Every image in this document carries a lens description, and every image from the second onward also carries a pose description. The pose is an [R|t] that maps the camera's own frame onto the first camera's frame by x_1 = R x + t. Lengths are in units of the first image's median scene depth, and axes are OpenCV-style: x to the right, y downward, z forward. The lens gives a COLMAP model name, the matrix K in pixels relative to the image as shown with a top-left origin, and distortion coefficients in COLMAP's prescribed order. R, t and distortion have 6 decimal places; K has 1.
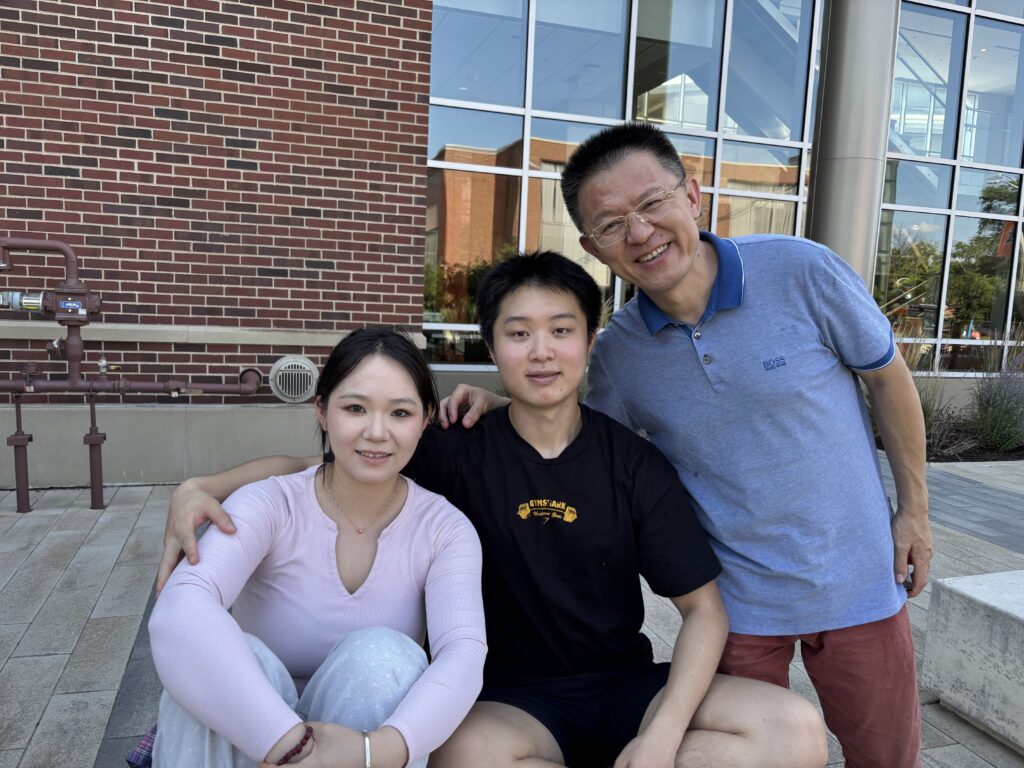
lens RADIAL K [[789.5, 0, 516.9], [0, 789.5, 381.0], [0, 0, 1]] dist [0.016862, -0.037294]
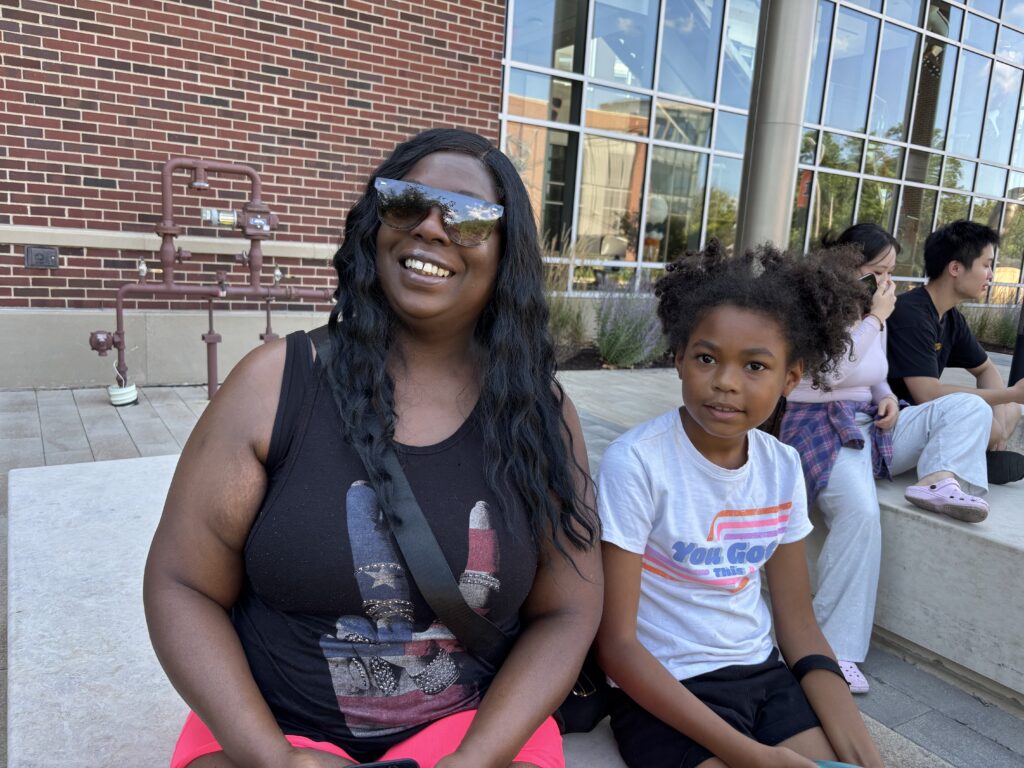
lens RADIAL K [[789.5, 0, 506.0], [0, 789.5, 386.5], [0, 0, 1]] dist [0.016862, -0.037294]
pose [[0.969251, -0.024177, 0.244884, -0.446497], [0.002505, 0.996079, 0.088428, 0.039100], [-0.246062, -0.085096, 0.965511, -0.217328]]
